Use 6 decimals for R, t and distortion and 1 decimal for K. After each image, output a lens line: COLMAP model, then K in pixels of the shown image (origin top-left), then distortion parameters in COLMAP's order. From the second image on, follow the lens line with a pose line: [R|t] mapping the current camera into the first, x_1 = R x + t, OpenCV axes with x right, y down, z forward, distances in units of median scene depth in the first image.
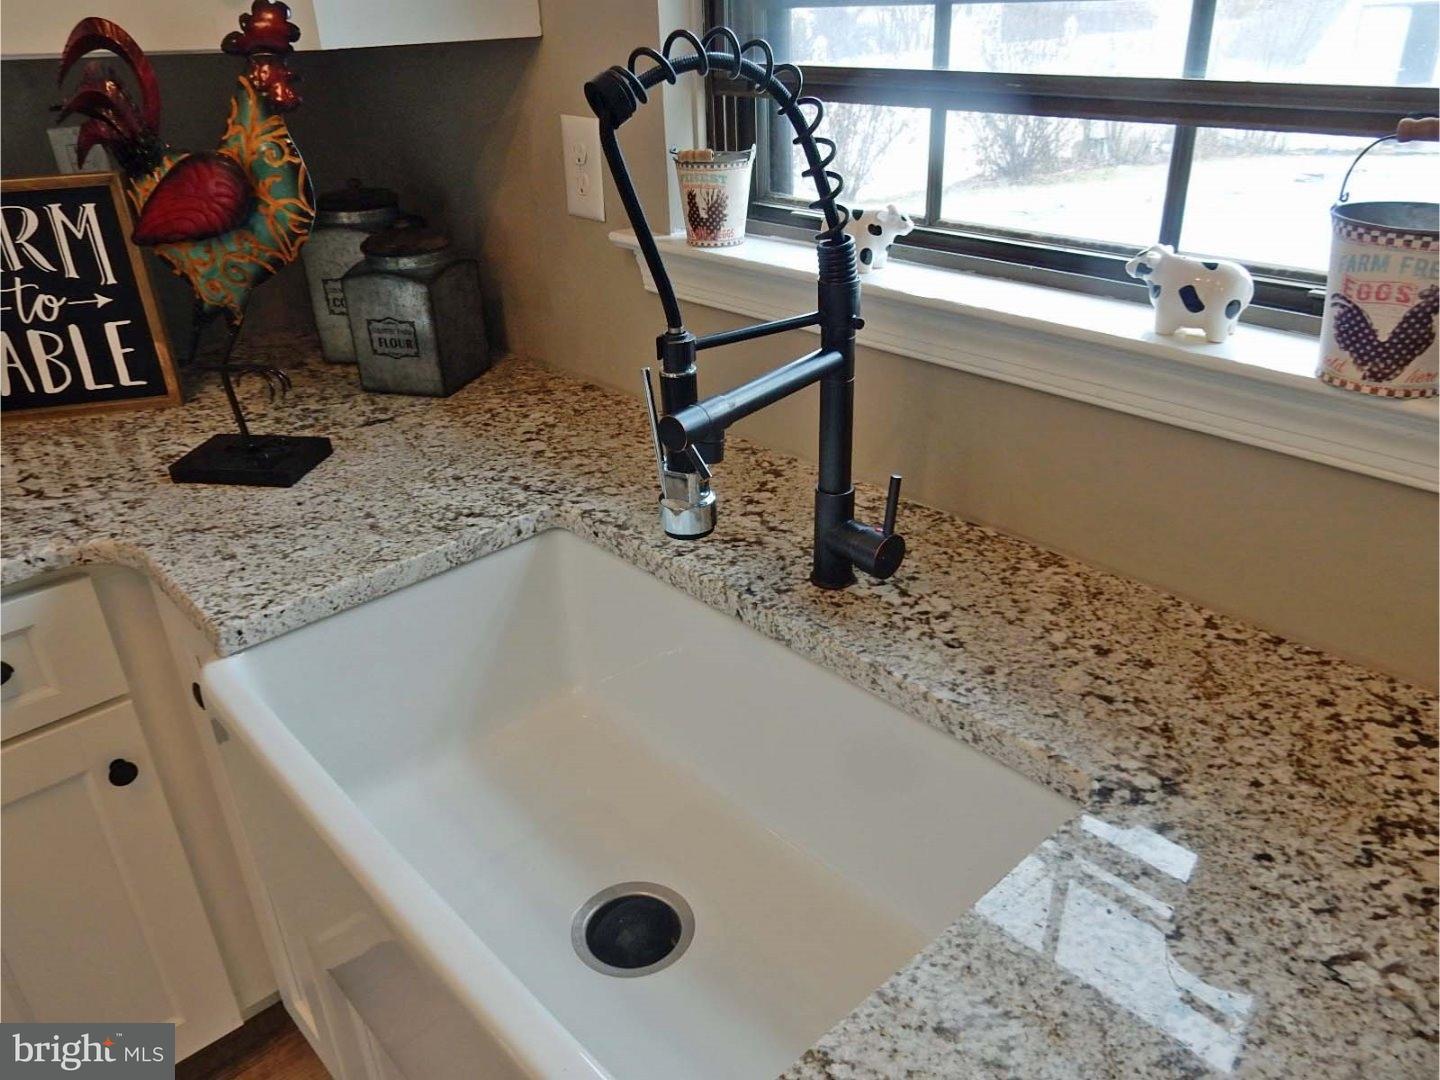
lens RADIAL K [[1046.0, 0, 719.7], [0, 1046.0, 546.1], [0, 0, 1]] dist [-0.006623, -0.000224]
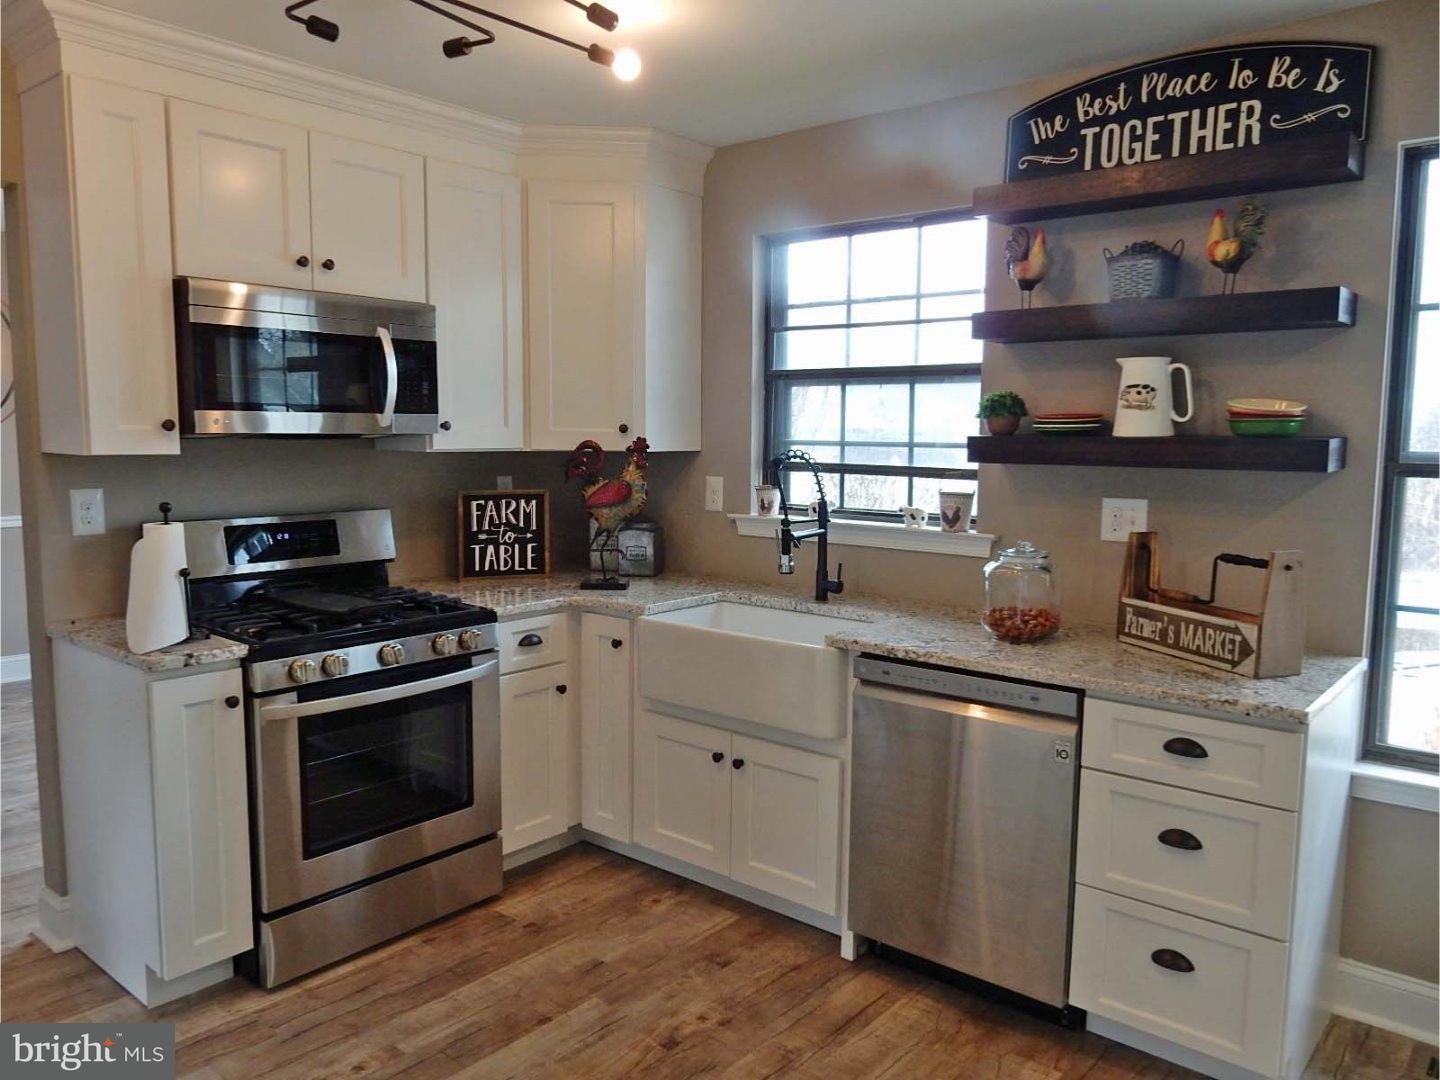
lens RADIAL K [[1046.0, 0, 719.7], [0, 1046.0, 546.1], [0, 0, 1]] dist [-0.006623, -0.000224]
pose [[0.992901, 0.021396, 0.117001, -0.469549], [0.022276, 0.932828, -0.359632, 0.820957], [-0.116837, 0.359685, 0.925730, -1.628197]]
